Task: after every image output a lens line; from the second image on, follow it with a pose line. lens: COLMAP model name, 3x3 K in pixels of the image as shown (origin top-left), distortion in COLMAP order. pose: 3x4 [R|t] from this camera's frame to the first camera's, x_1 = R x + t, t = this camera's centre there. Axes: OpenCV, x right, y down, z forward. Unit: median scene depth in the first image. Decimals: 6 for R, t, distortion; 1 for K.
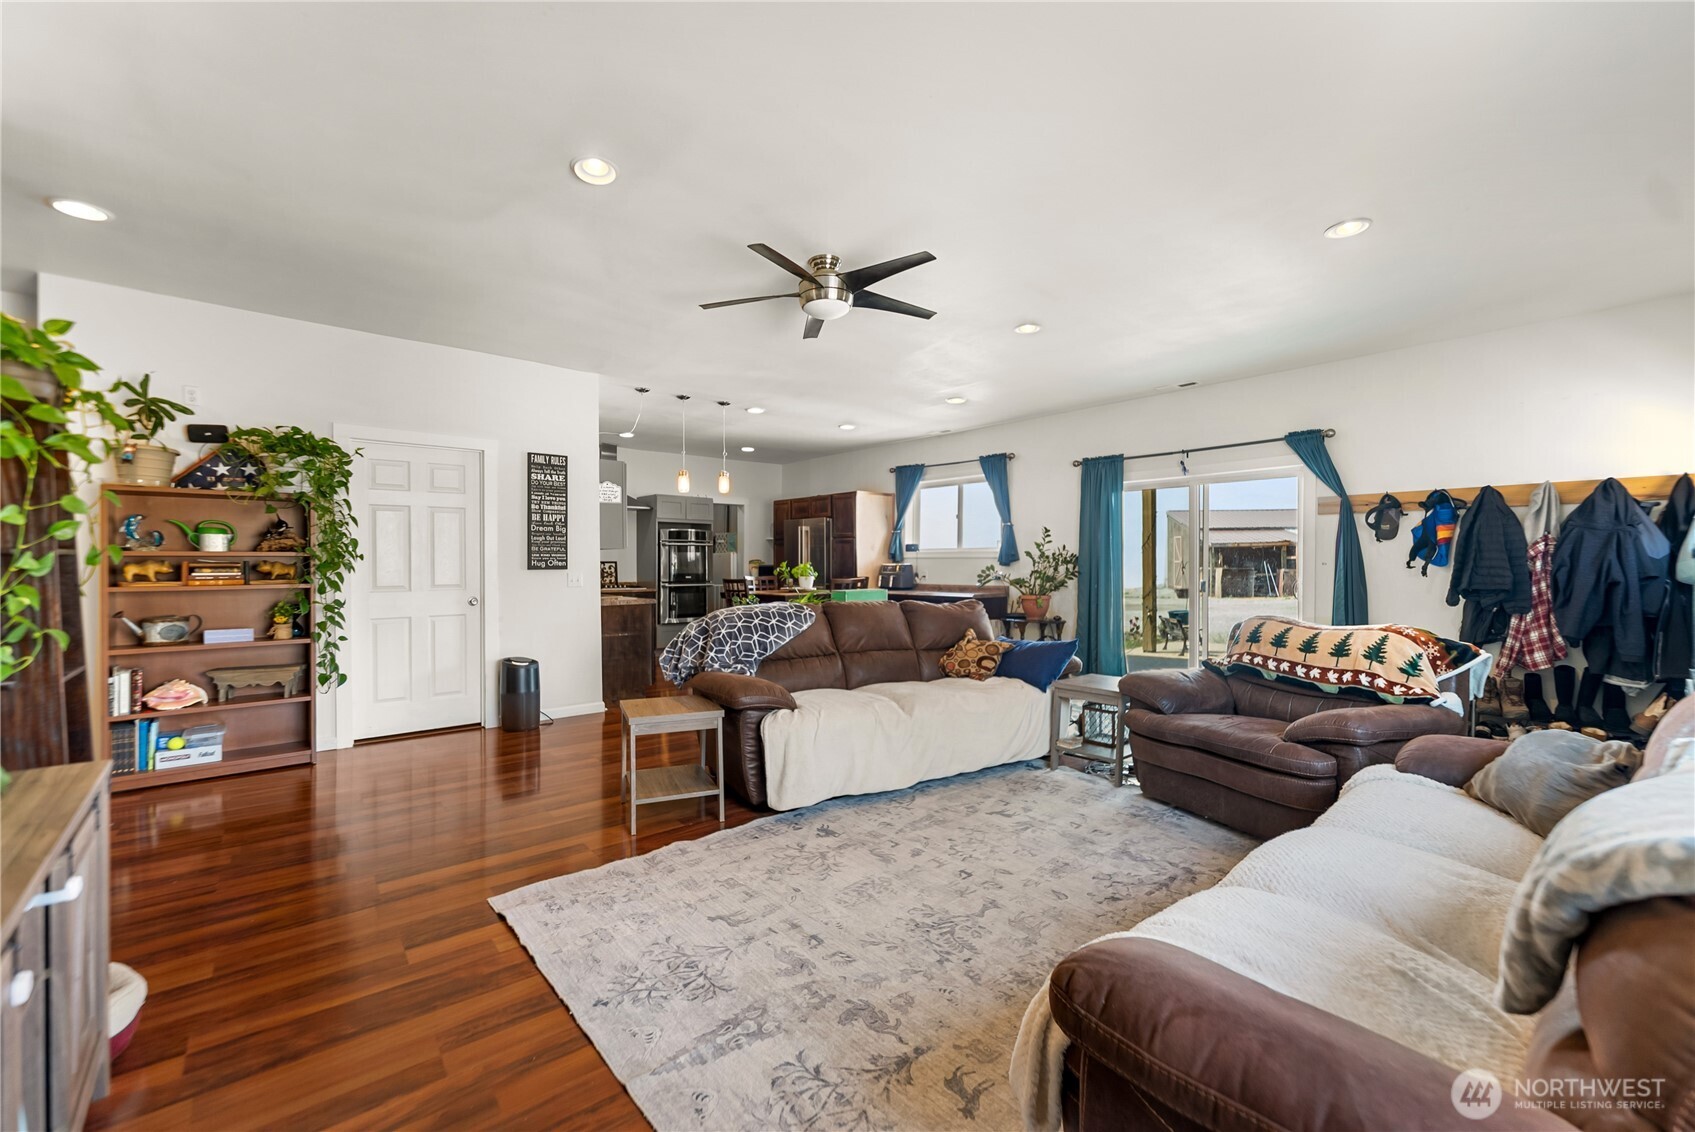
lens RADIAL K [[693.9, 0, 847.5], [0, 693.9, 566.0], [0, 0, 1]] dist [0.001554, 0.000132]
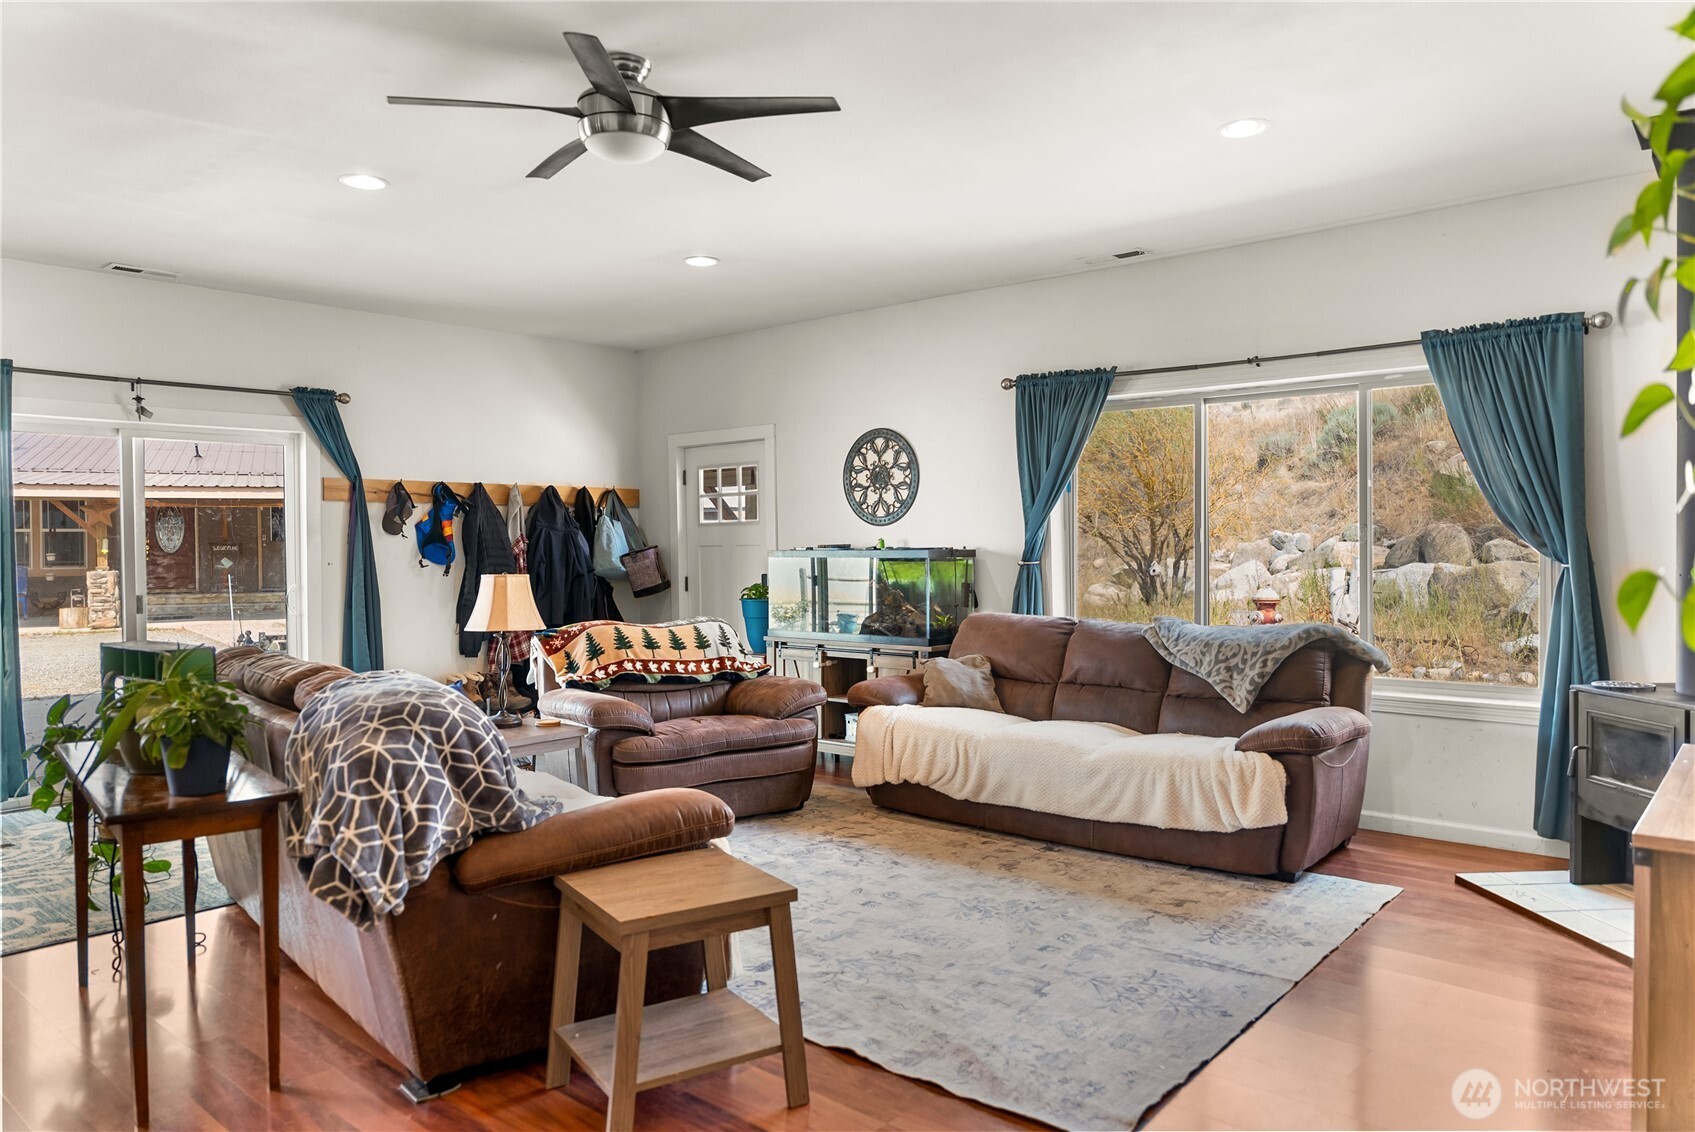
lens RADIAL K [[1138.3, 0, 847.5], [0, 1138.3, 566.0], [0, 0, 1]] dist [0.000886, -0.000232]
pose [[-0.156938, -0.017578, 0.987452, -1.080309], [0.011388, 0.999743, 0.019606, -0.032193], [-0.987543, 0.014322, -0.156698, 1.027063]]
